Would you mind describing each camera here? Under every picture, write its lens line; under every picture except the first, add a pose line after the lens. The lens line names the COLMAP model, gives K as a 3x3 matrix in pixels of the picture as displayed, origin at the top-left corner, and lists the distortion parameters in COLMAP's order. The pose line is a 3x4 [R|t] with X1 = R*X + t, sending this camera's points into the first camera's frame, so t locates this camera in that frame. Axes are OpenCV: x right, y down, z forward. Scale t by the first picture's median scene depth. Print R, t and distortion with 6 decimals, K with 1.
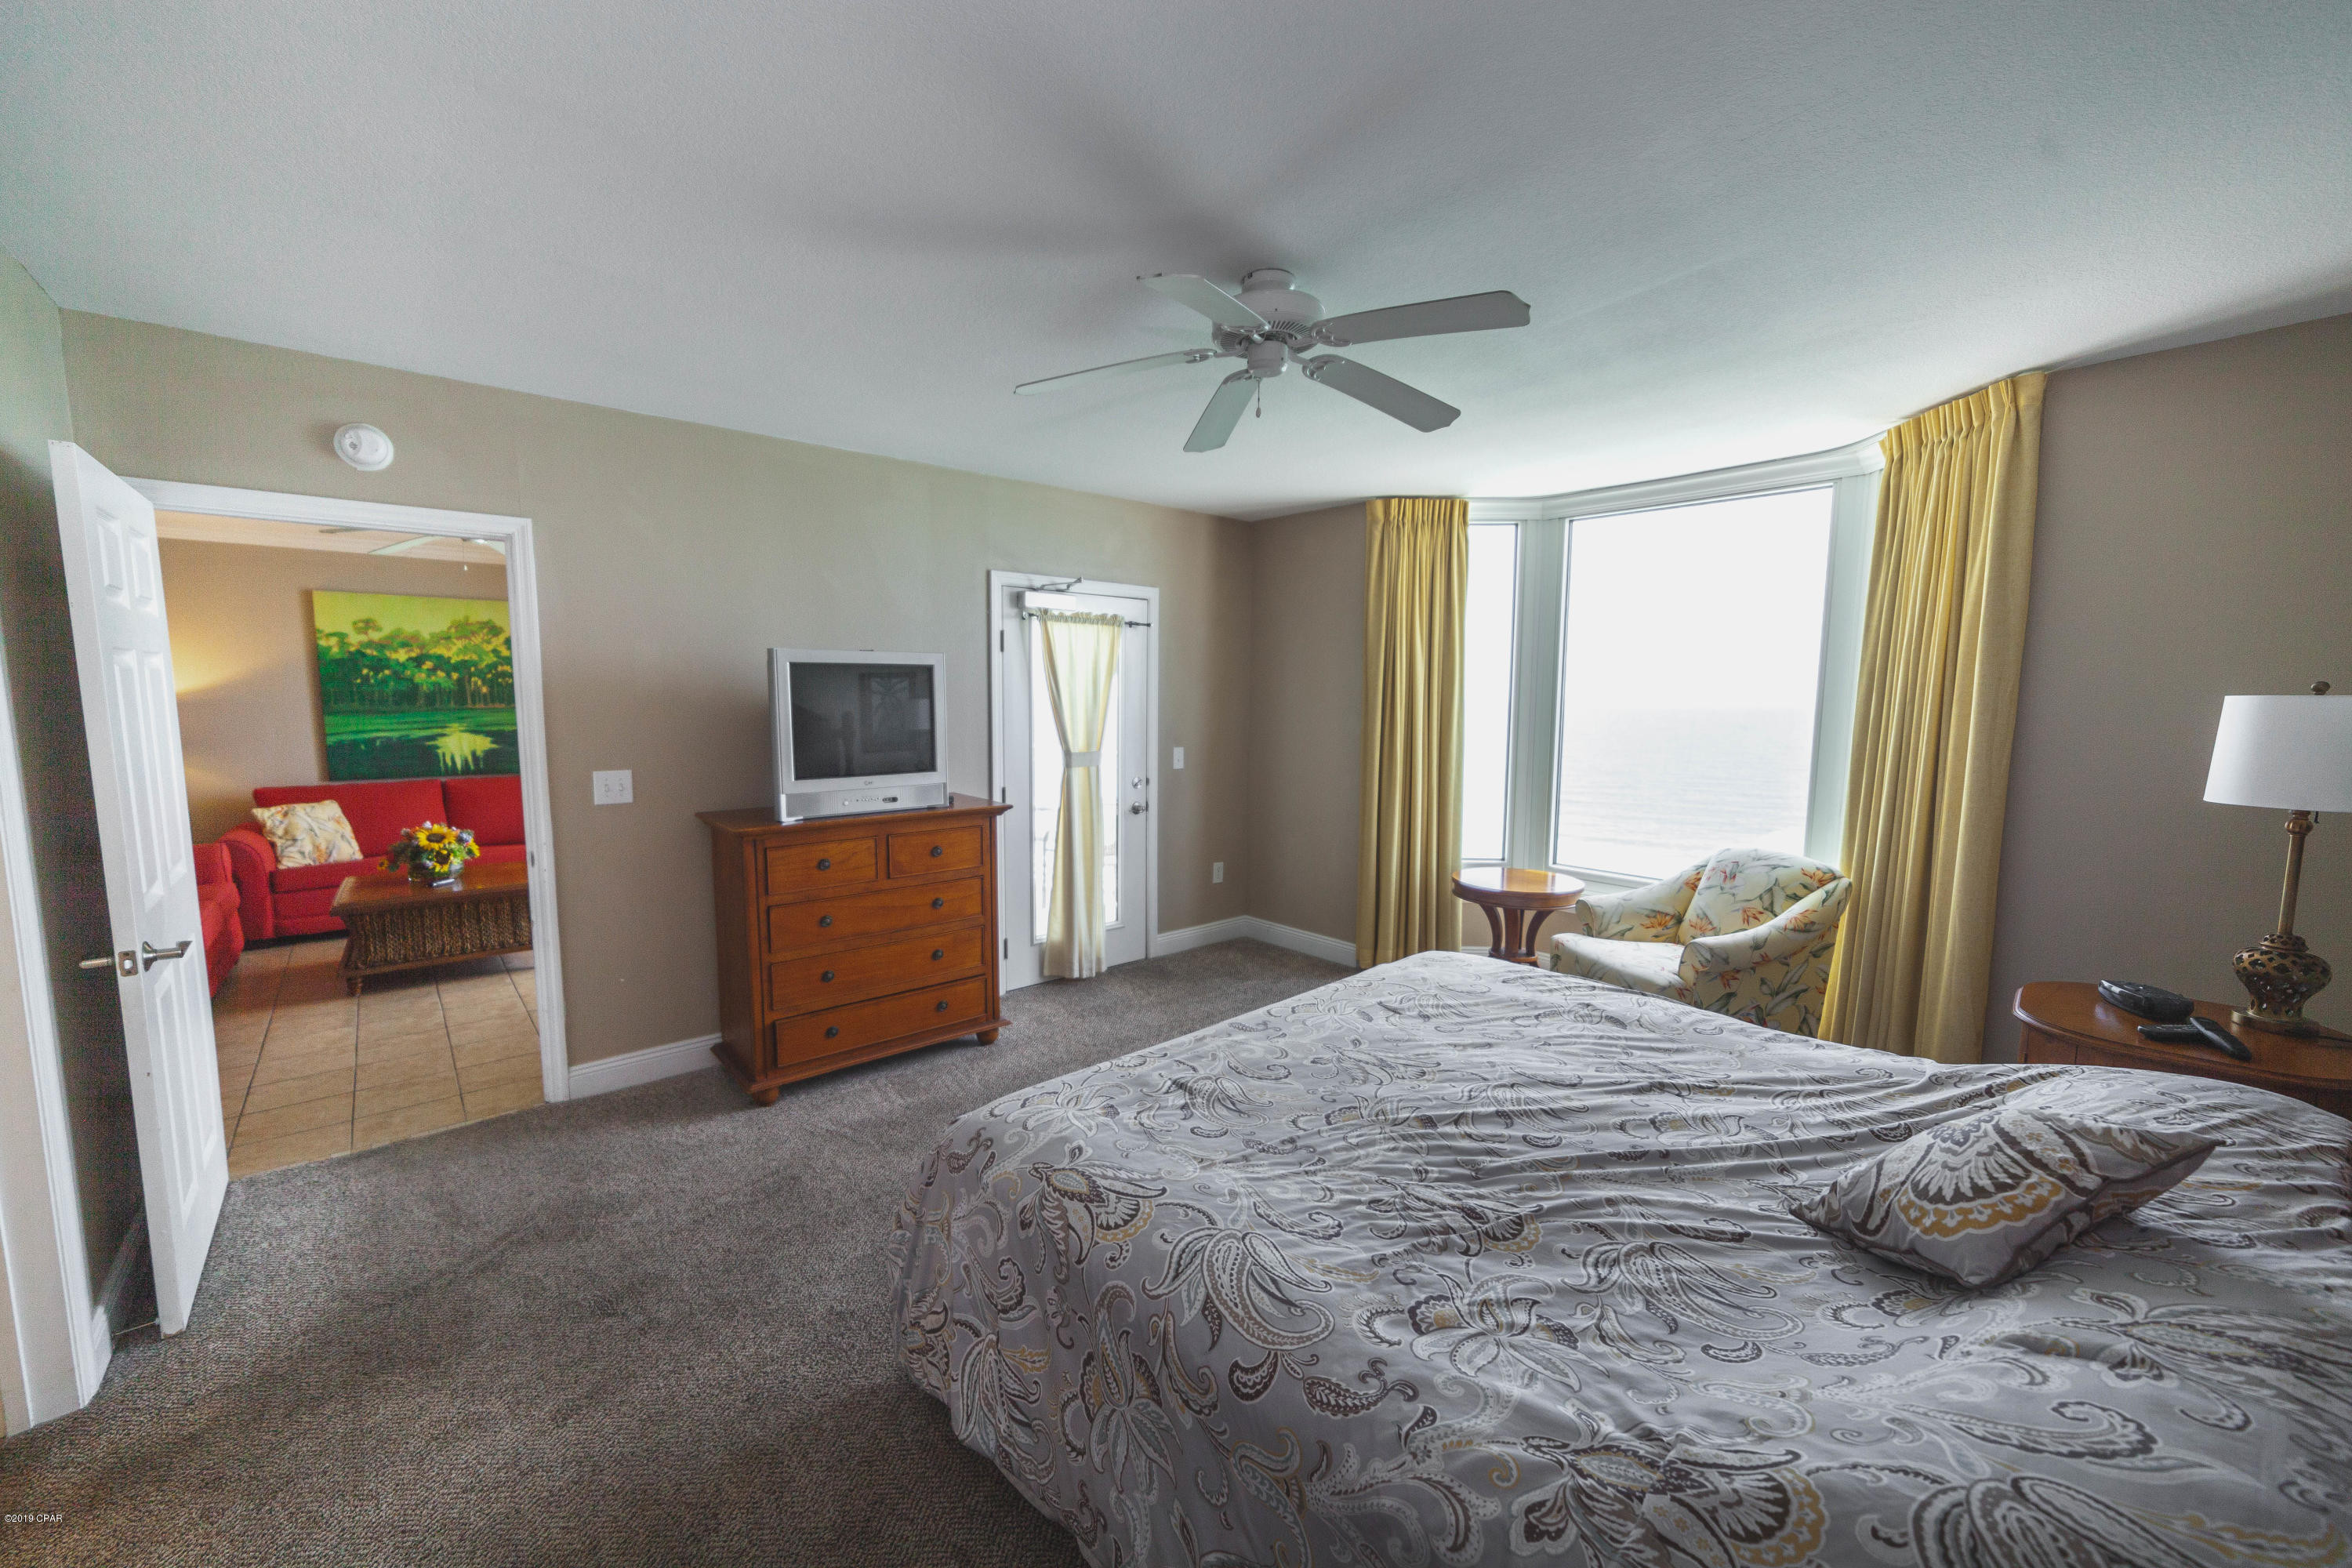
lens RADIAL K [[909.5, 0, 1174.0], [0, 909.5, 790.6], [0, 0, 1]] dist [-0.018797, 0.007720]
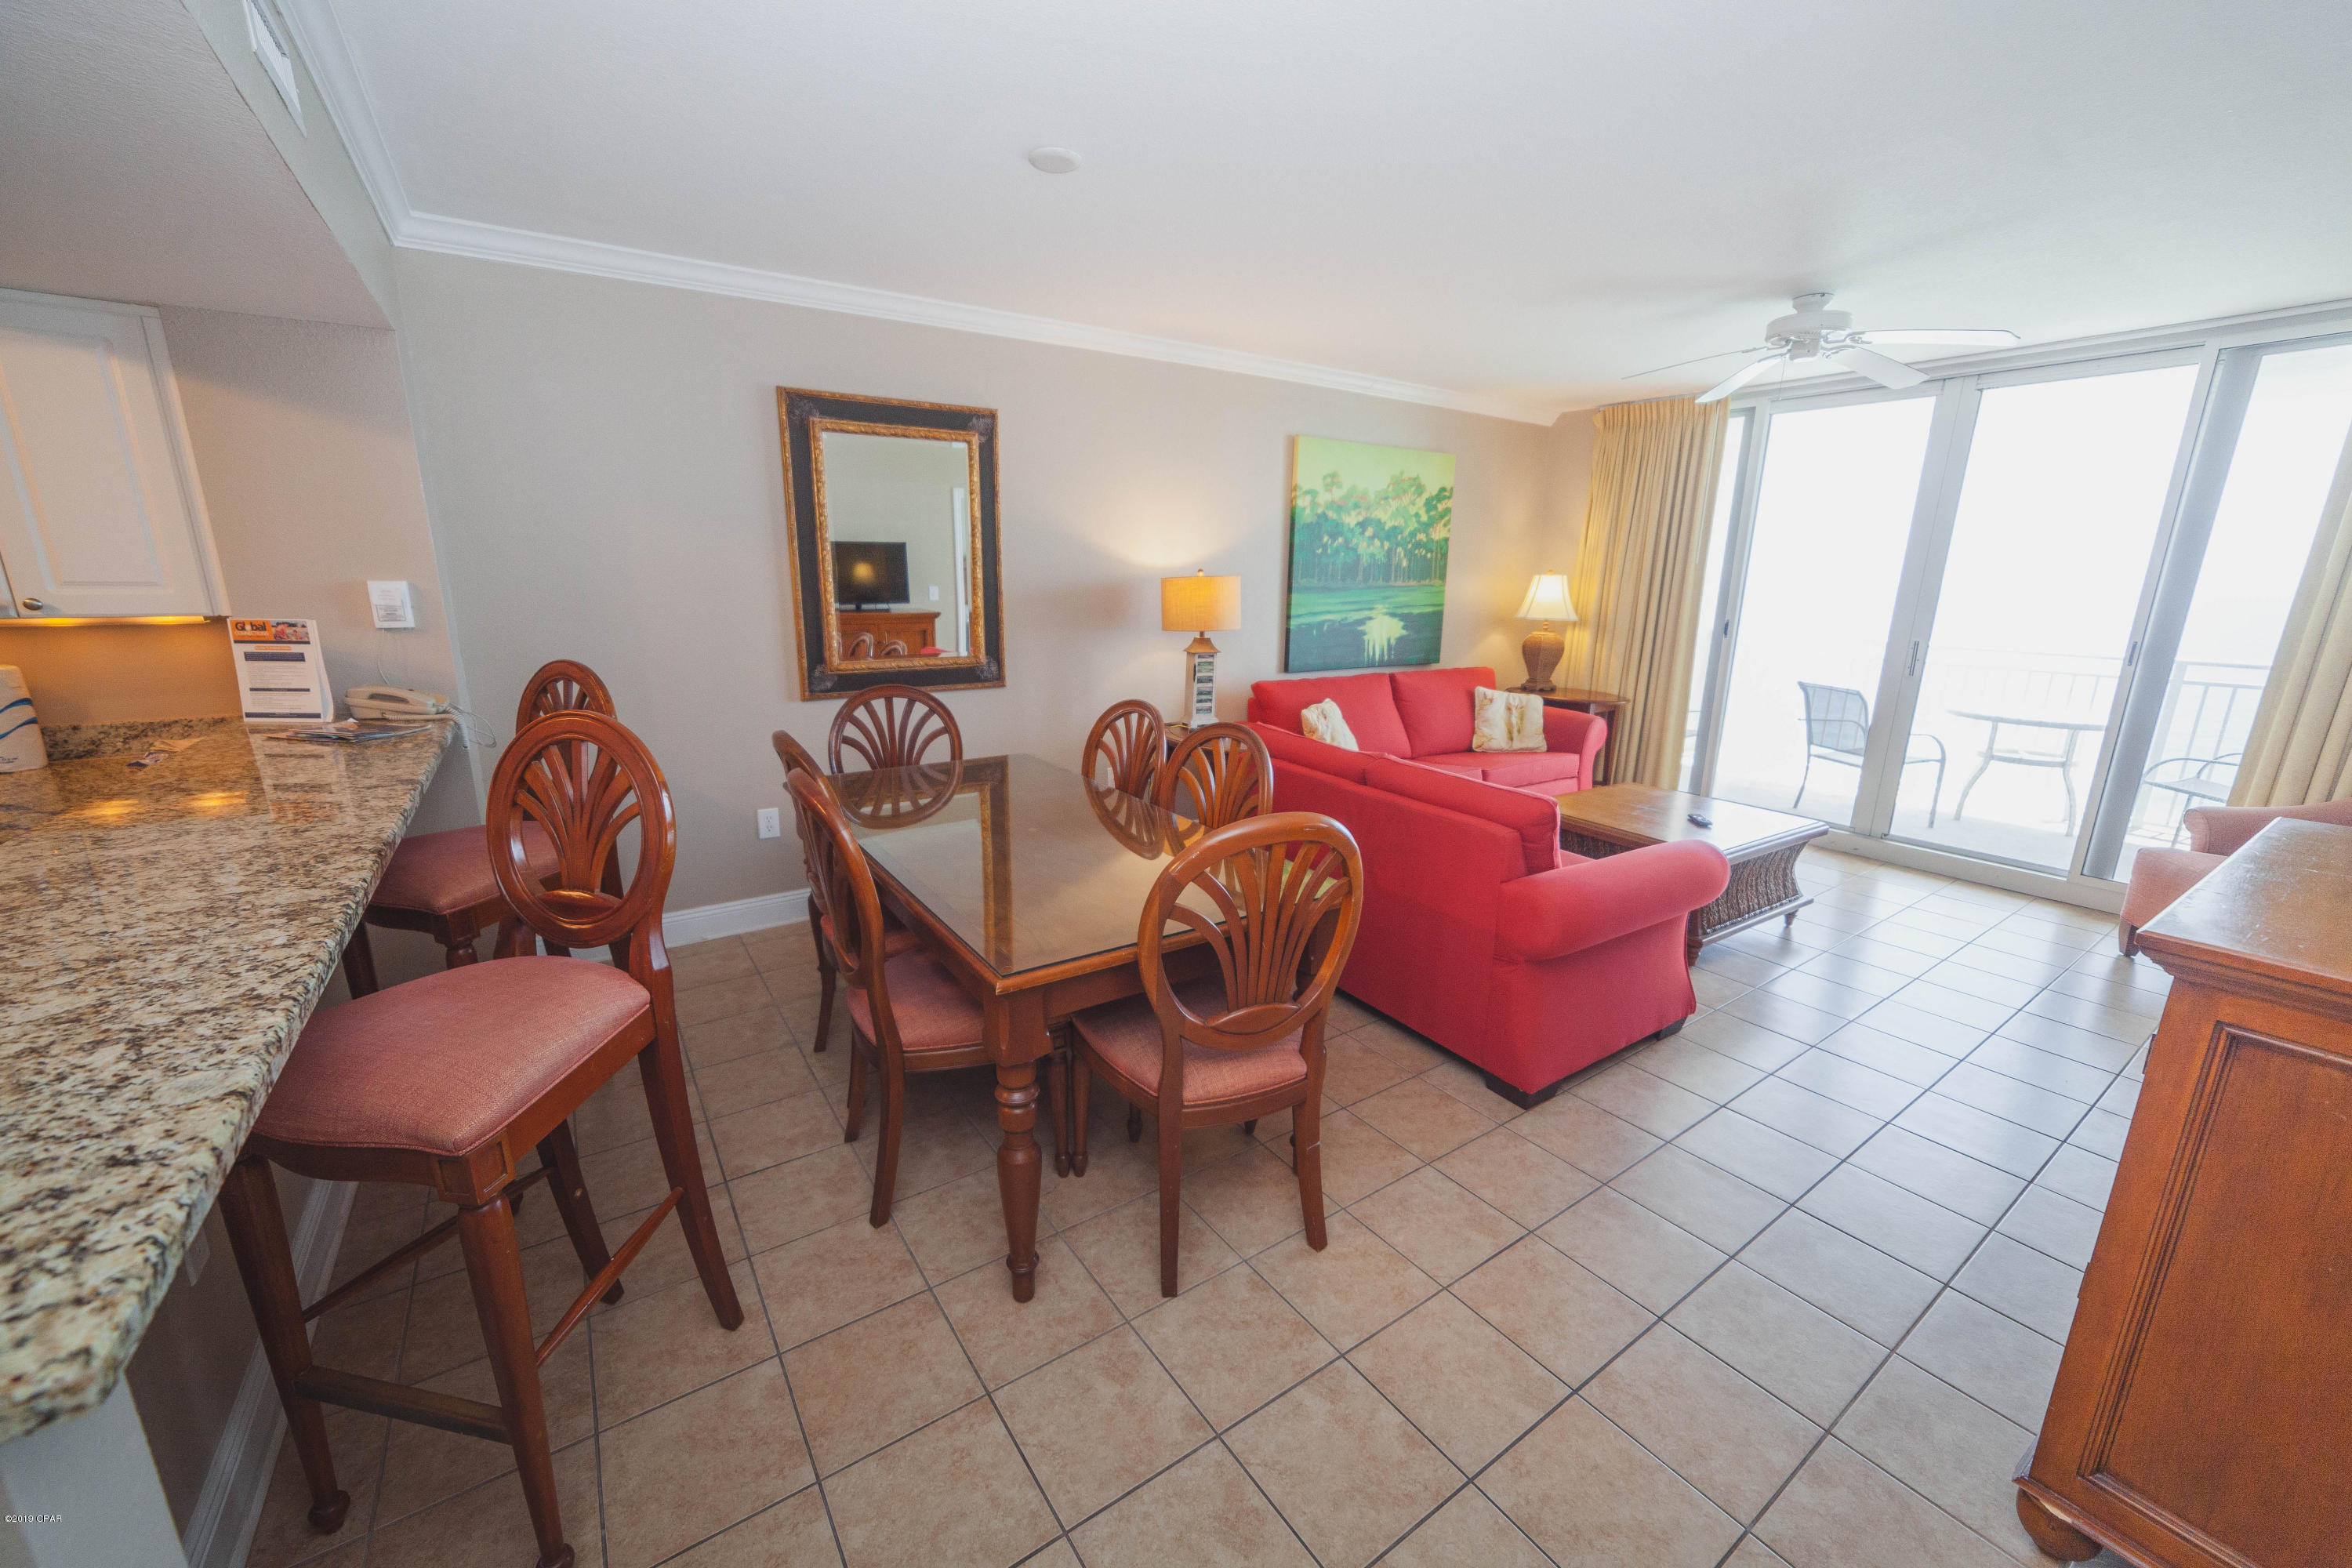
lens RADIAL K [[909.5, 0, 1175.1], [0, 909.5, 782.6], [0, 0, 1]] dist [-0.018797, 0.007720]
pose [[0.992323, 0.036507, -0.118162, -0.928971], [-0.021312, 0.991623, 0.127394, -0.015029], [0.121823, -0.123898, 0.984789, 0.142955]]
